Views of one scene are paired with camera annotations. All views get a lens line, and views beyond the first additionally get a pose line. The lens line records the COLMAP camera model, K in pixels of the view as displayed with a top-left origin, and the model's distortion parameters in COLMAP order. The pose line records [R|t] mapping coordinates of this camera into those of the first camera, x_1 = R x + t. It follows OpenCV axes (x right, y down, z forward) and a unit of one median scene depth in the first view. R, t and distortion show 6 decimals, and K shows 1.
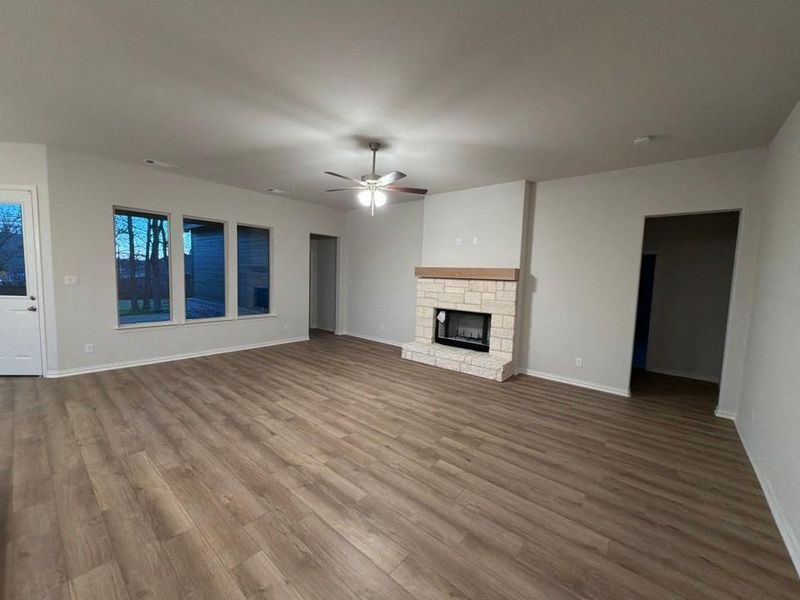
lens RADIAL K [[324.6, 0, 400.3], [0, 324.6, 300.3], [0, 0, 1]] dist [-0.000845, -0.001046]
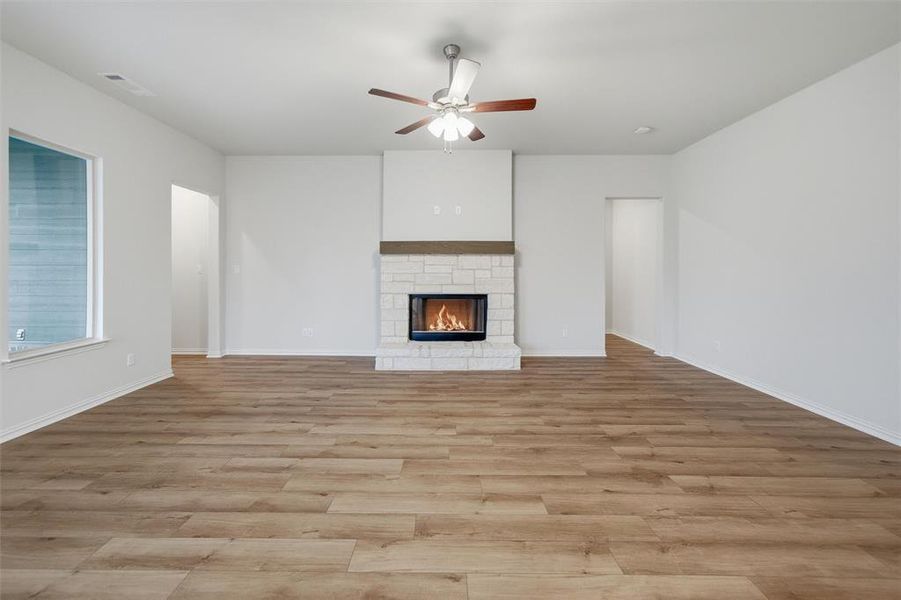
lens RADIAL K [[343.7, 0, 445.0], [0, 343.7, 270.8], [0, 0, 1]] dist [-0.001411, 0.001212]
pose [[0.768757, -0.038802, 0.638363, -0.567723], [0.075846, 0.996645, -0.030760, -0.001437], [-0.635028, 0.072064, 0.769121, 0.499952]]
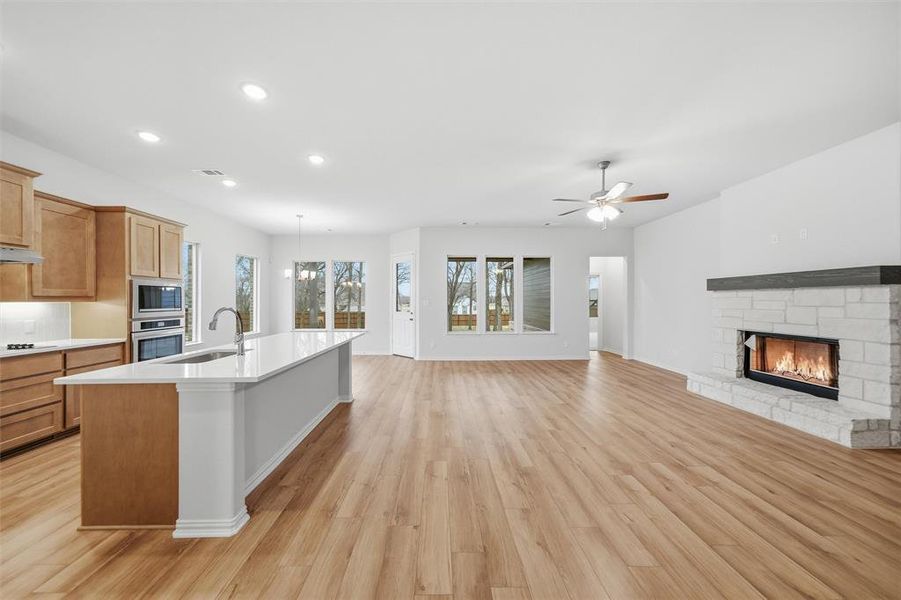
lens RADIAL K [[317.1, 0, 442.3], [0, 317.1, 300.0], [0, 0, 1]] dist [-0.002990, 0.002561]
pose [[0.655363, -0.034387, -0.754531, 0.345665], [-0.038232, 0.996172, -0.078606, 0.061579], [0.754346, 0.080363, 0.651539, -0.026939]]
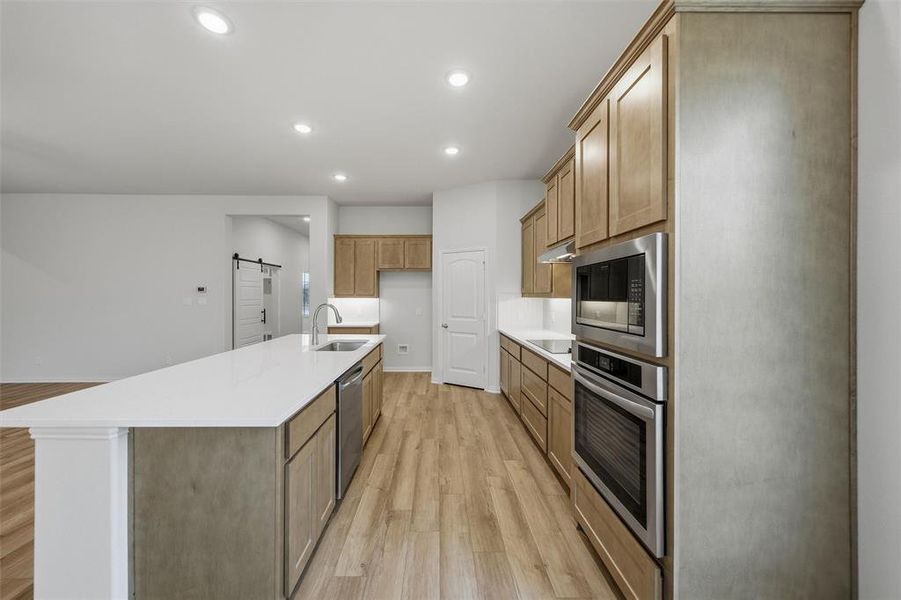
lens RADIAL K [[317.1, 0, 438.5], [0, 317.1, 294.9], [0, 0, 1]] dist [-0.002990, 0.002561]
pose [[-0.650880, -0.028145, 0.758658, -1.289798], [0.042039, 0.996443, 0.073033, -0.030382], [-0.758016, 0.079429, -0.647382, 0.379349]]
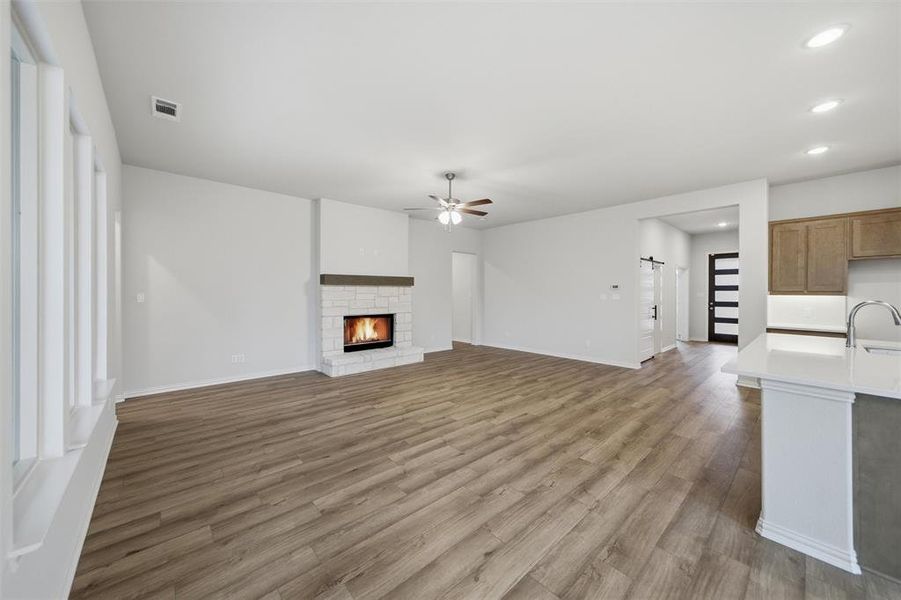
lens RADIAL K [[323.0, 0, 449.7], [0, 323.0, 294.3], [0, 0, 1]] dist [-0.000545, 0.001745]
pose [[0.130432, -0.033504, 0.990891, -1.307836], [0.079961, 0.996529, 0.023169, -0.064475], [-0.988228, 0.076210, 0.132658, 0.889052]]
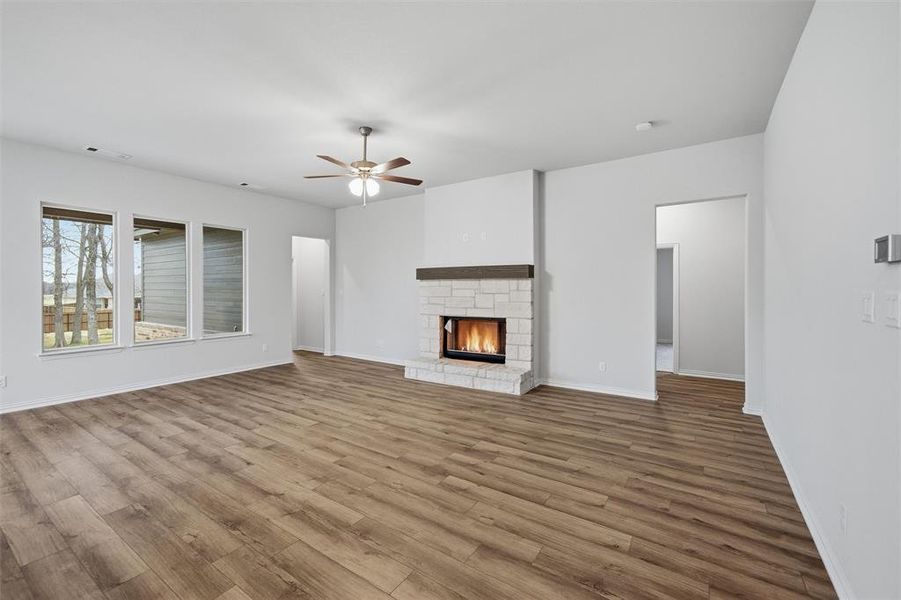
lens RADIAL K [[386.2, 0, 443.5], [0, 386.2, 290.0], [0, 0, 1]] dist [-0.012715, 0.006909]
pose [[0.994395, -0.033829, 0.100172, 0.014730], [0.041437, 0.996333, -0.074861, 0.053365], [-0.097272, 0.078592, 0.992150, -0.044042]]
